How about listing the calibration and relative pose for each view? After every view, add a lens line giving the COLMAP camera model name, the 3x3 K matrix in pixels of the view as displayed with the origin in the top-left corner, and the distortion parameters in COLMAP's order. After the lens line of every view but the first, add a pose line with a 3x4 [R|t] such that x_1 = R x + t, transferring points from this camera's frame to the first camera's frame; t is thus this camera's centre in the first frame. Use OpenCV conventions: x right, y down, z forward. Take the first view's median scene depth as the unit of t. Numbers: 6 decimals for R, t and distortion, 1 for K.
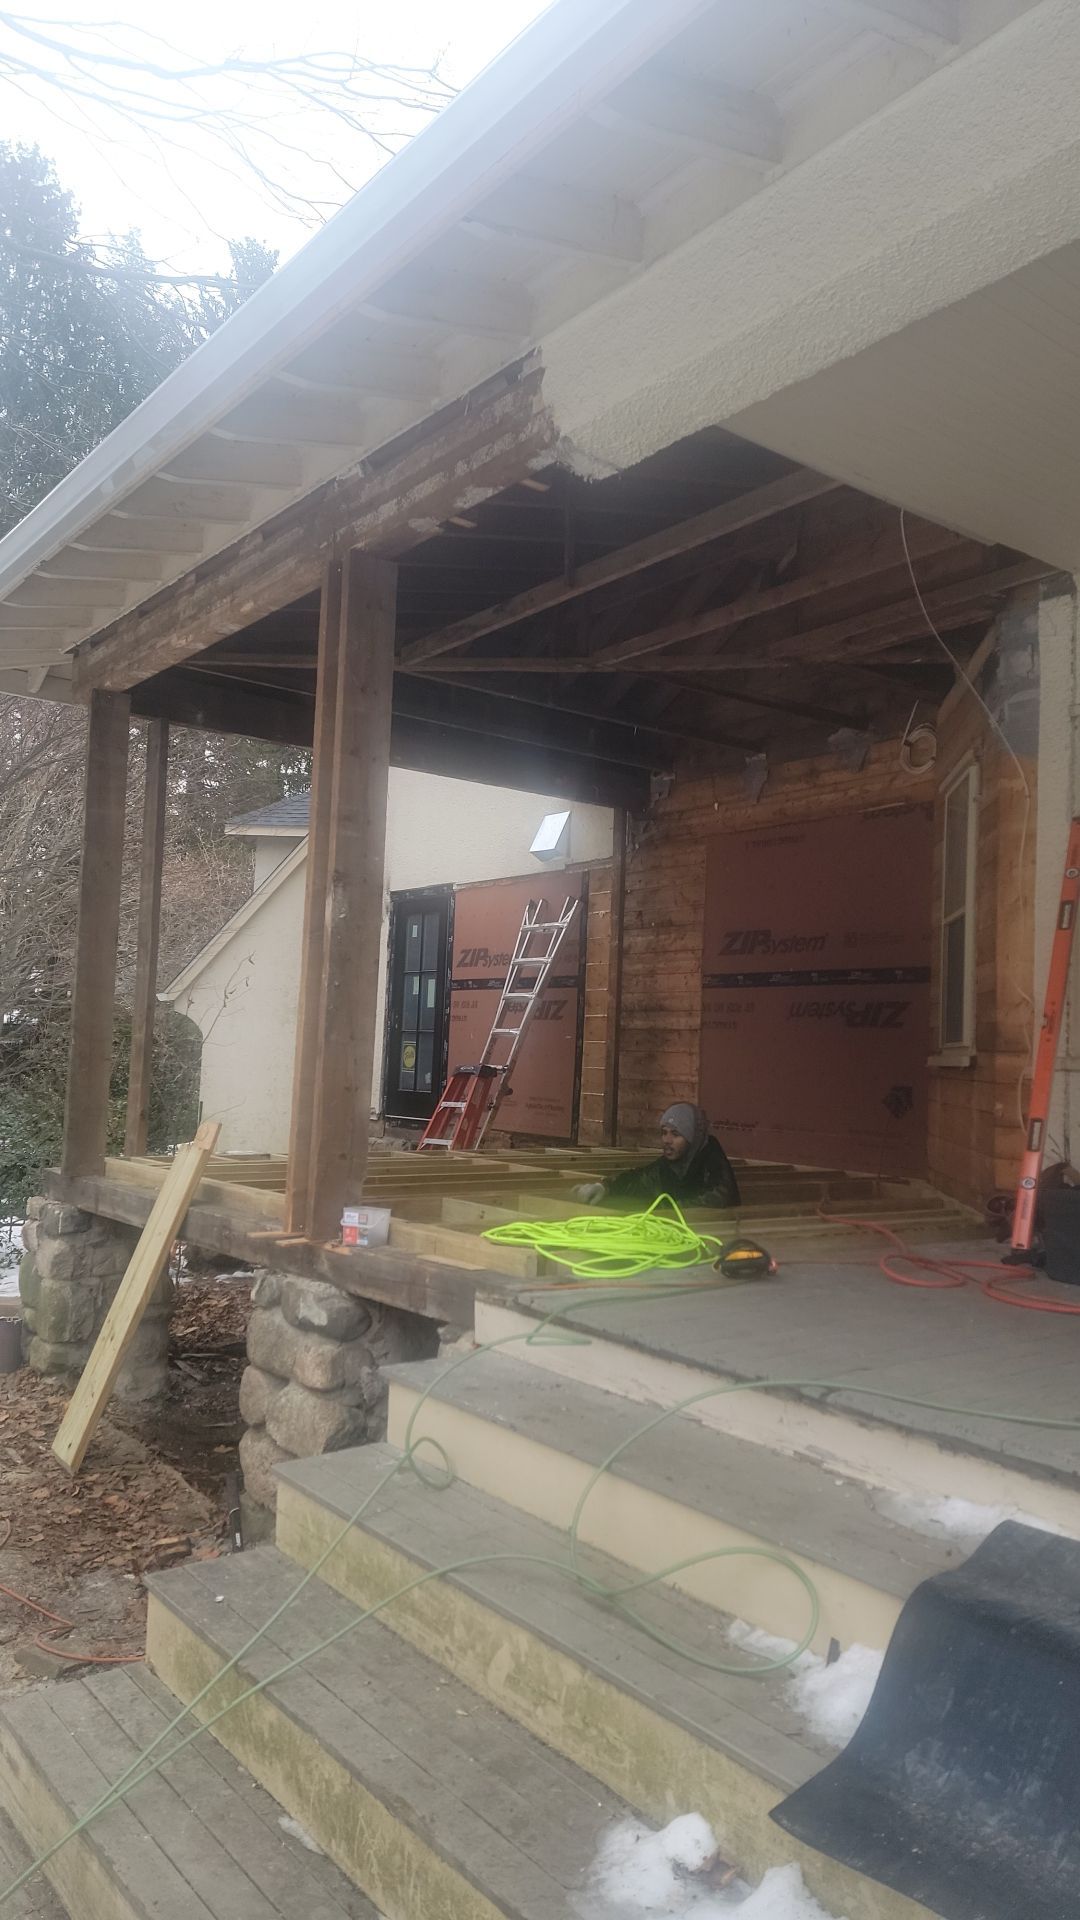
lens RADIAL K [[1328.4, 0, 533.6], [0, 1328.4, 963.6], [0, 0, 1]] dist [0.090953, -0.078779]
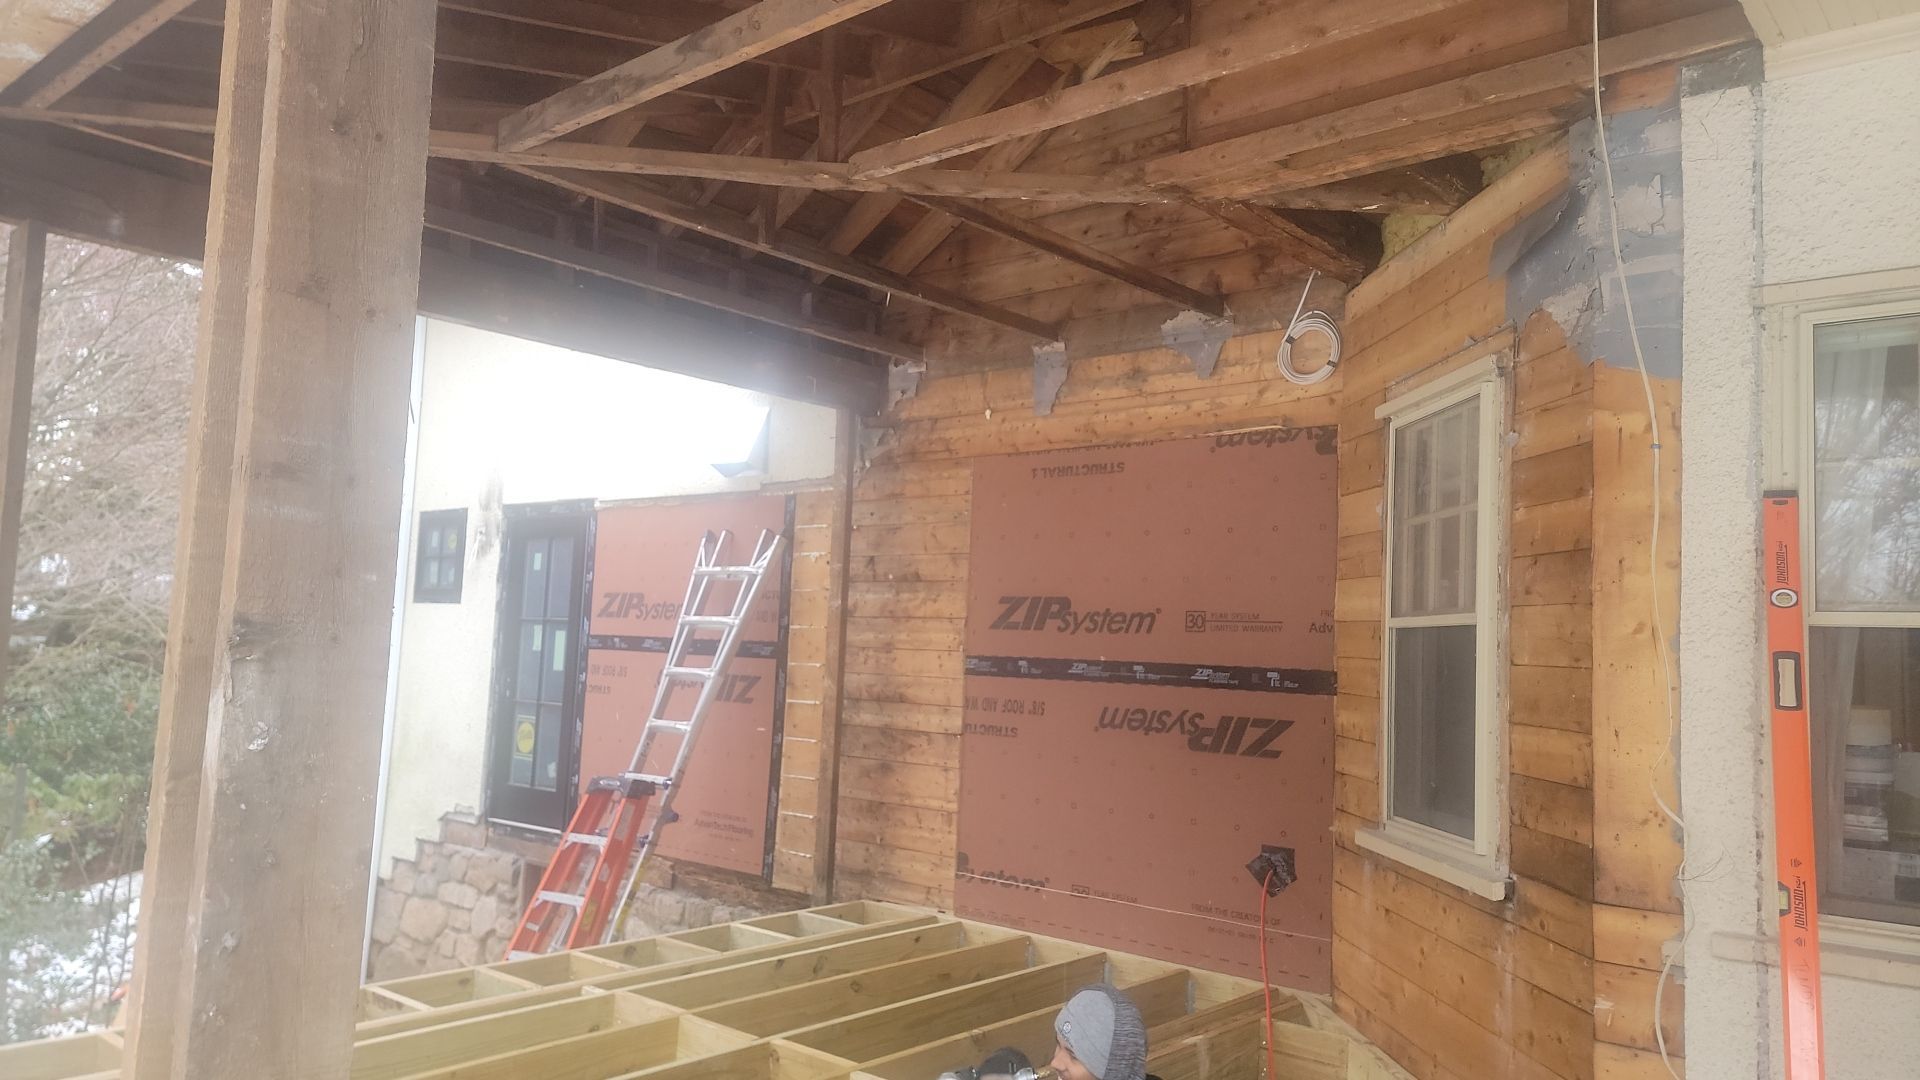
lens RADIAL K [[1332.9, 0, 975.1], [0, 1332.9, 550.9], [0, 0, 1]] dist [0.070306, -0.015830]
pose [[0.976653, 0.016286, 0.214203, -0.019683], [-0.017412, 0.999843, 0.003371, -0.052457], [-0.214115, -0.007022, 0.976783, 0.343839]]
